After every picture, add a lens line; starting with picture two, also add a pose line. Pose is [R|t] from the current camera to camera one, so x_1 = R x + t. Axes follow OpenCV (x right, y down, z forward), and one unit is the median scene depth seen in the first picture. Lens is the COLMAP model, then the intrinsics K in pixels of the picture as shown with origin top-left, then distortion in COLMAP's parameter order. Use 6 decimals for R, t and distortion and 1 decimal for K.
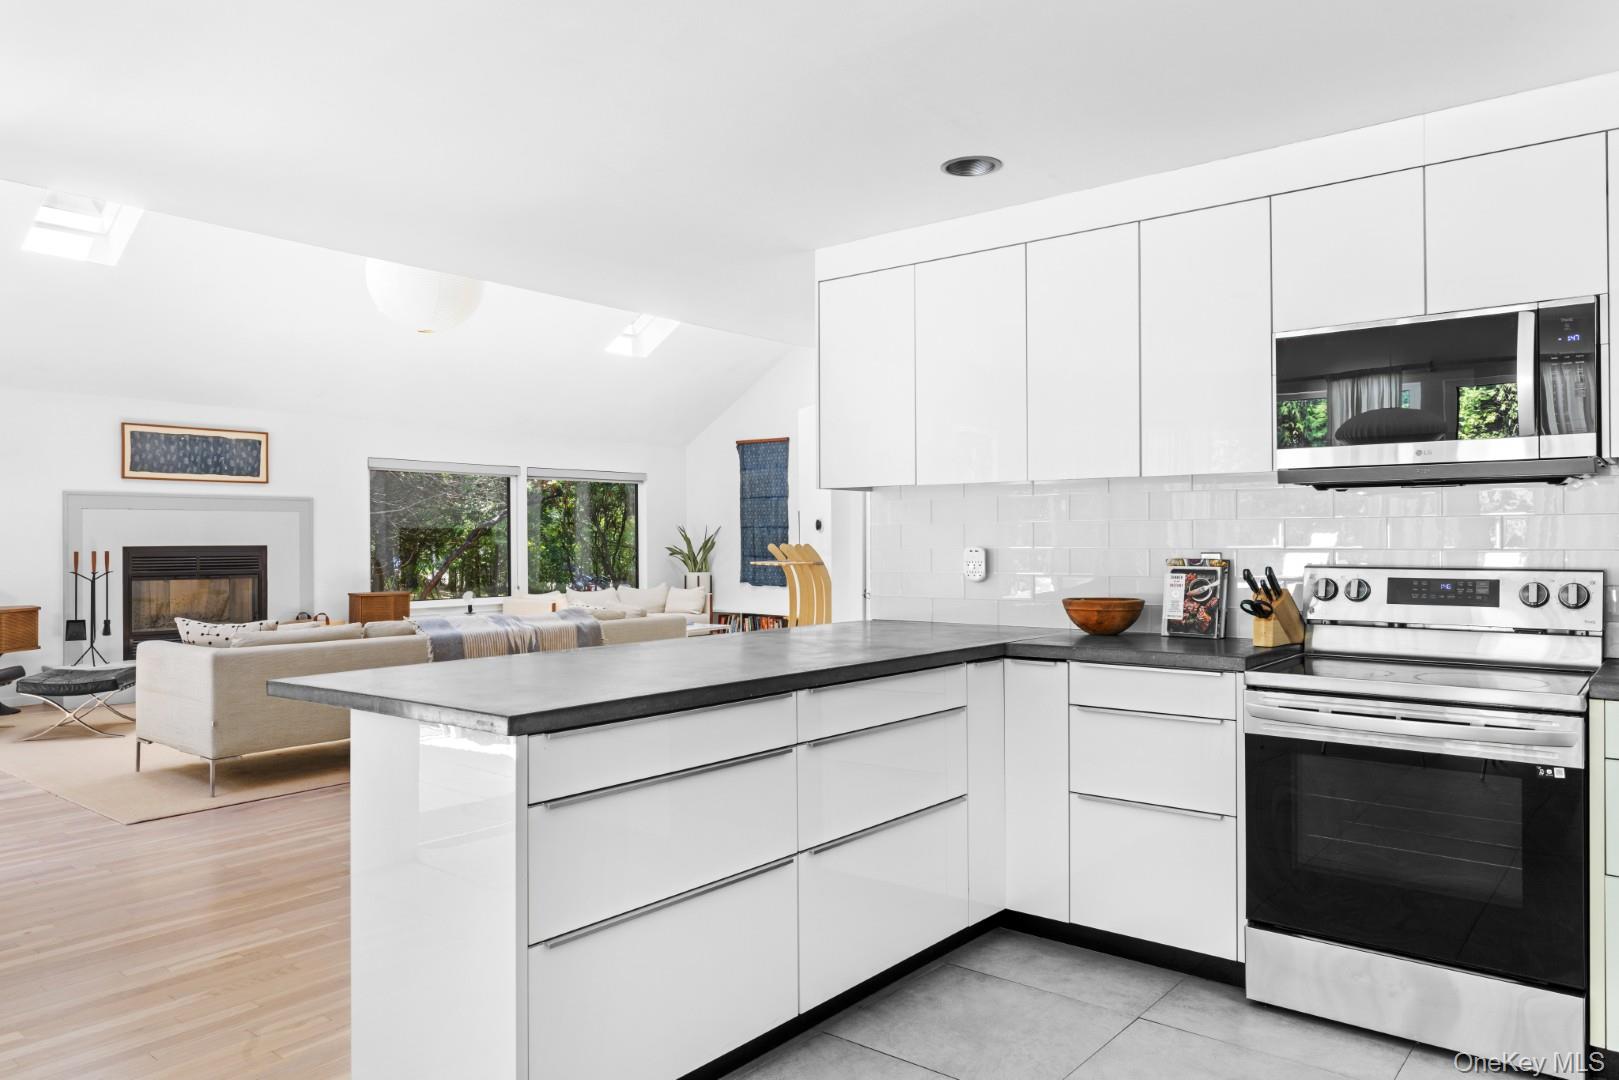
lens RADIAL K [[1092.0, 0, 803.7], [0, 1092.0, 531.6], [0, 0, 1]] dist [0.003775, 0.003305]
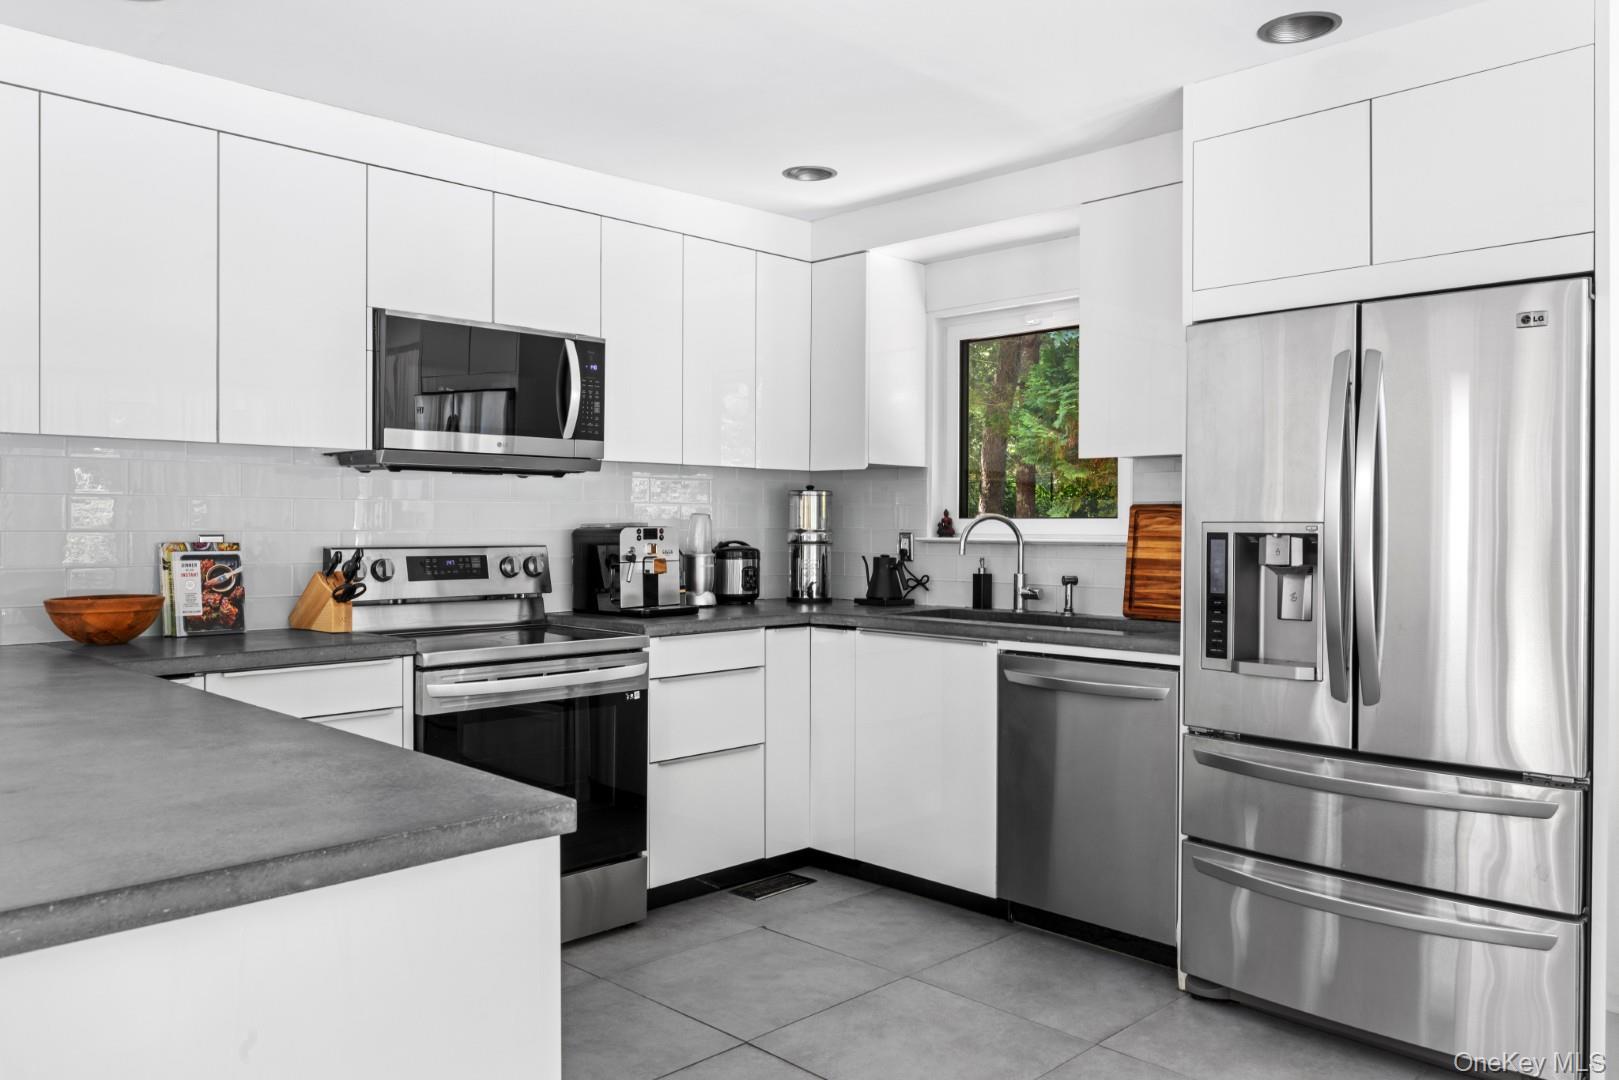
lens RADIAL K [[1210.6, 0, 809.8], [0, 1210.6, 538.8], [0, 0, 1]] dist [-0.002674, -0.002367]
pose [[0.103402, -0.012409, 0.994562, -0.226103], [-0.011474, 0.999841, 0.013668, 0.001723], [-0.994573, -0.012825, 0.103243, 0.188802]]
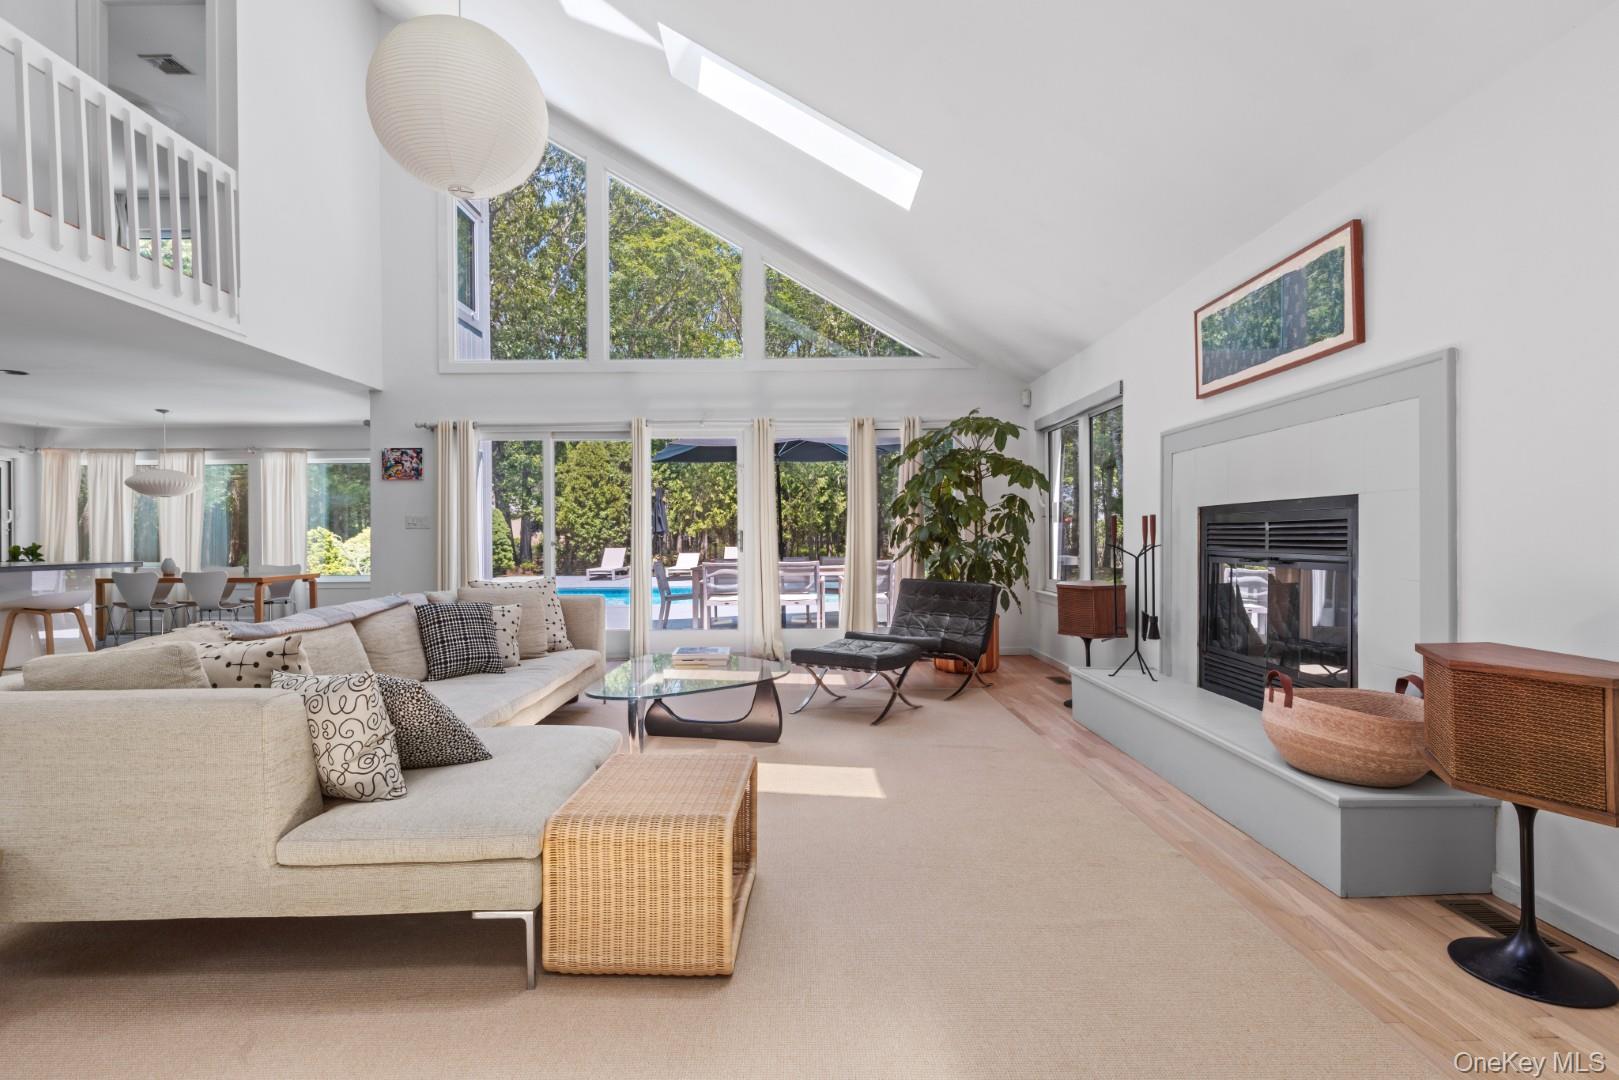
lens RADIAL K [[777.6, 0, 802.4], [0, 777.6, 531.9], [0, 0, 1]] dist [-0.000597, 0.001063]
pose [[-0.768509, 0.005735, -0.639814, -0.164595], [0.015997, 0.999819, -0.010253, 0.030382], [0.639640, -0.018115, -0.768462, 1.248008]]
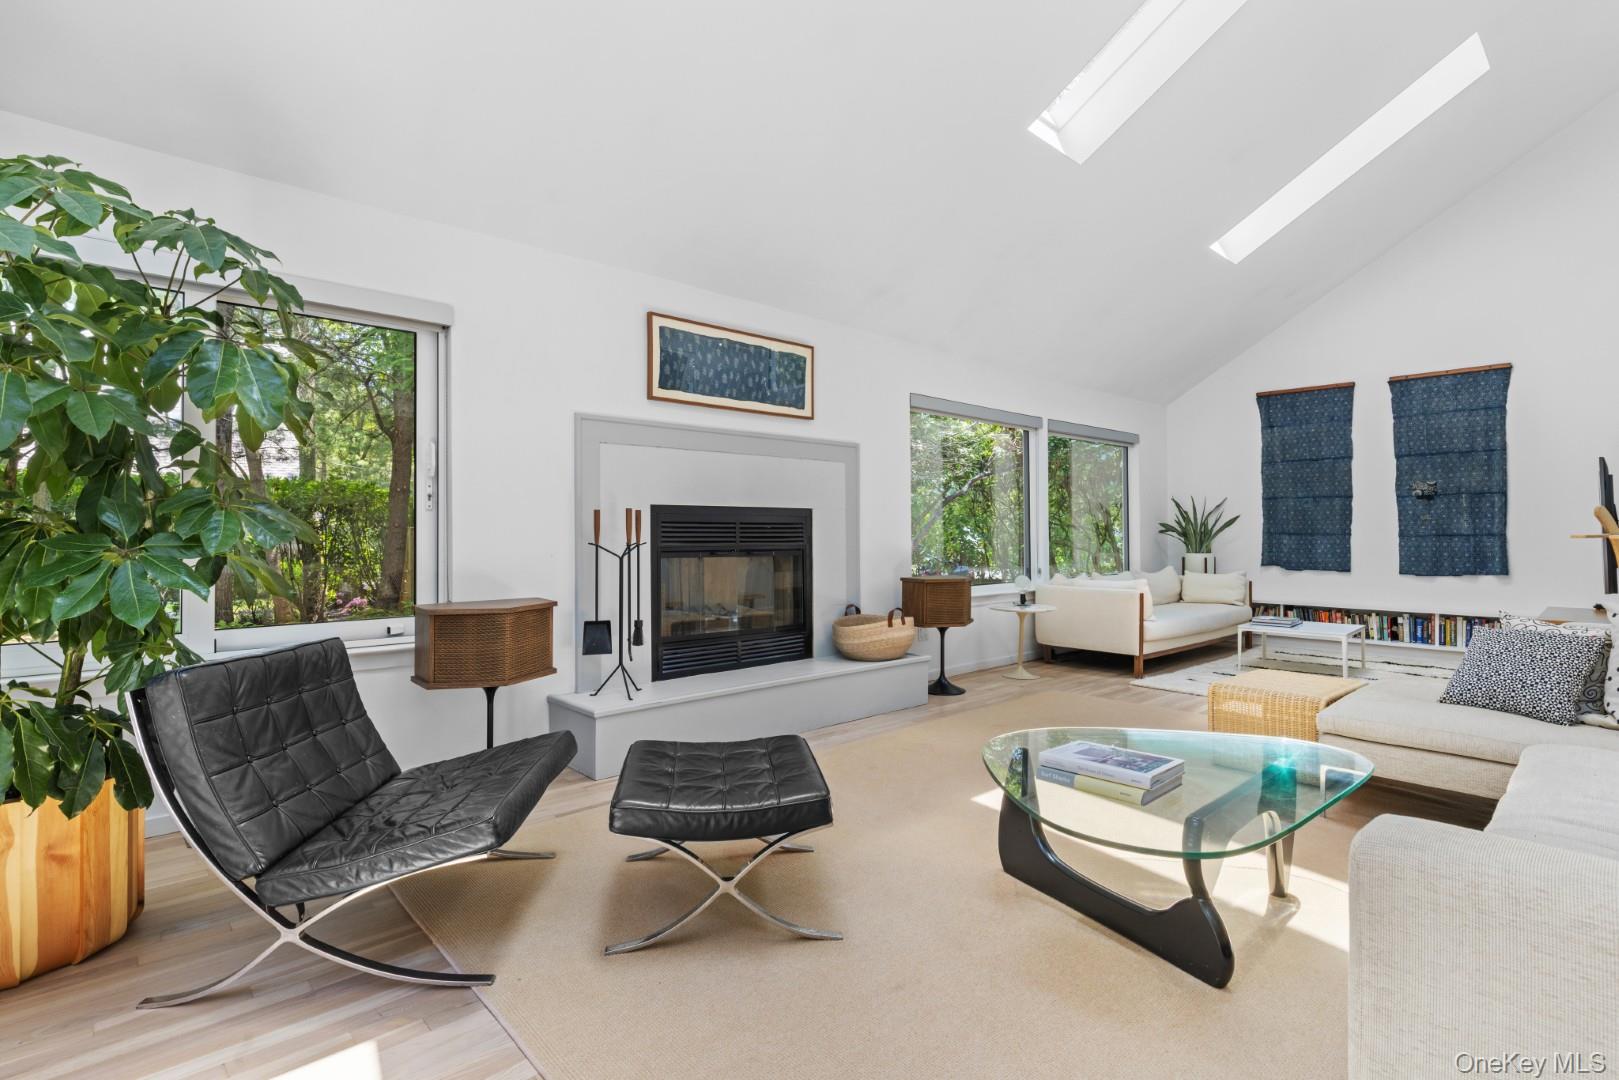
lens RADIAL K [[777.6, 0, 805.6], [0, 777.6, 528.6], [0, 0, 1]] dist [-0.000597, 0.001063]
pose [[0.990135, 0.003828, -0.140062, -0.487053], [-0.003217, 0.999984, 0.004587, 0.026368], [0.140077, -0.004091, 0.990132, 0.583296]]
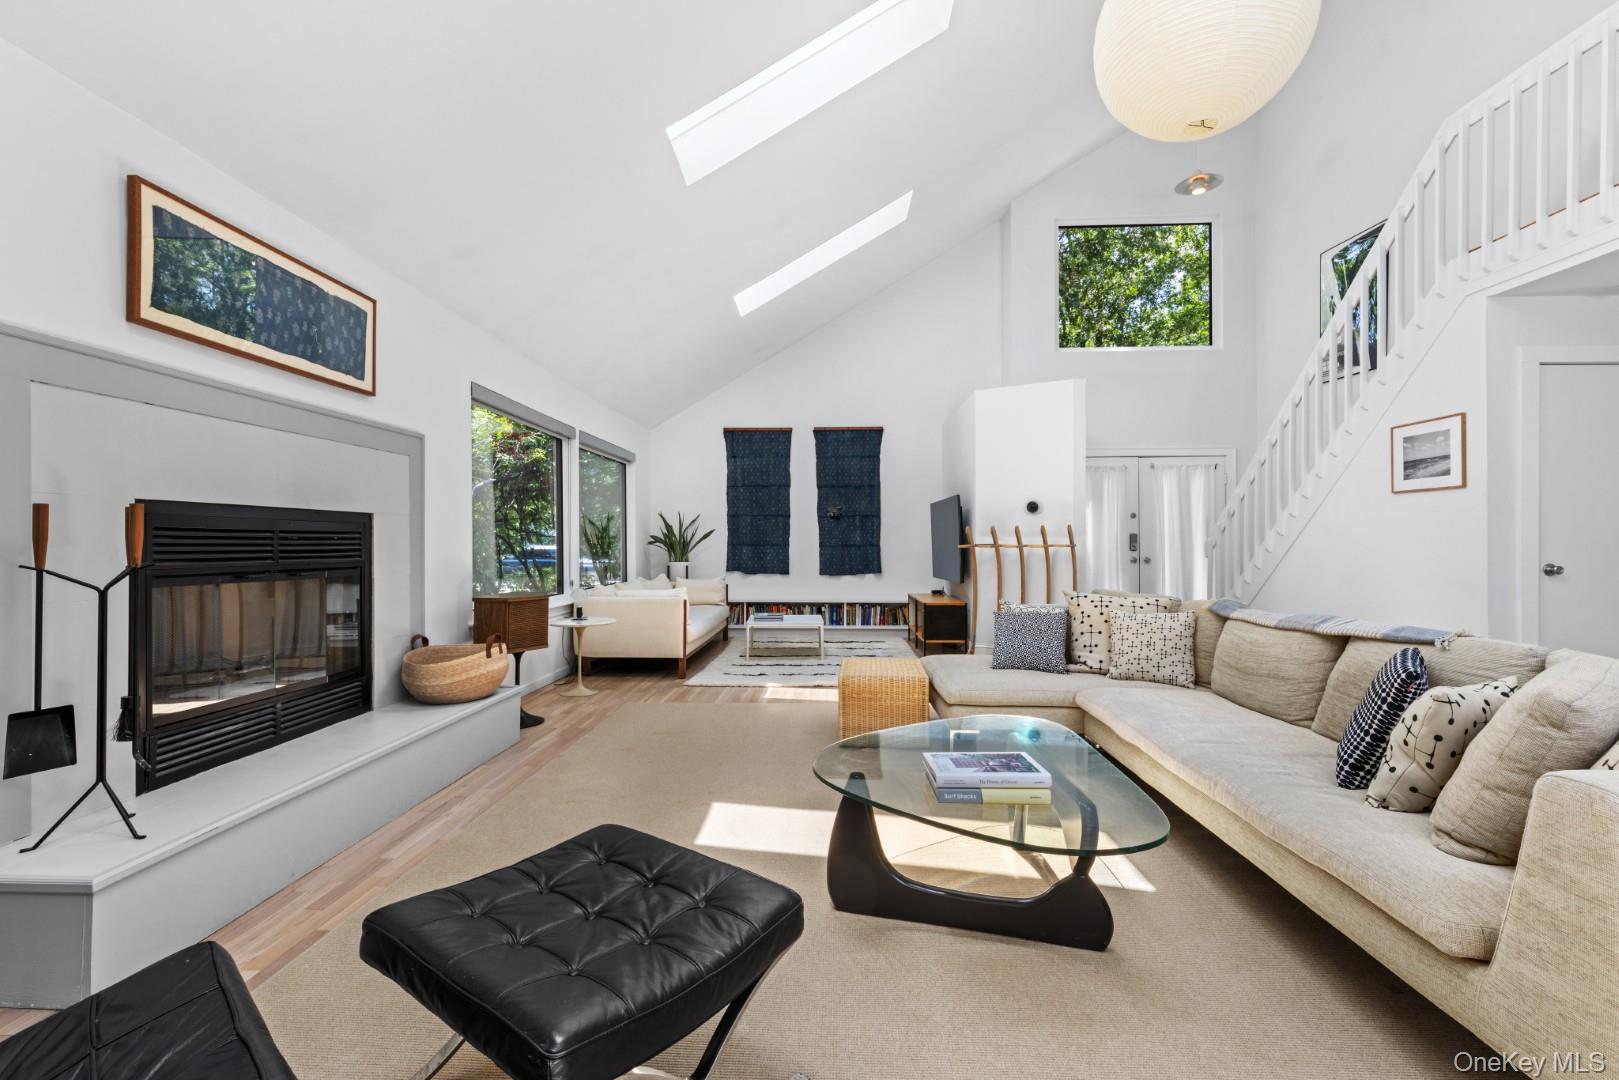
lens RADIAL K [[717.3, 0, 798.0], [0, 717.3, 534.4], [0, 0, 1]] dist [0.006699, -0.000652]
pose [[0.800969, 0.011628, 0.598593, -0.611067], [-0.008773, 0.999932, -0.007686, 0.027109], [-0.598641, 0.000905, 0.801017, 0.685783]]
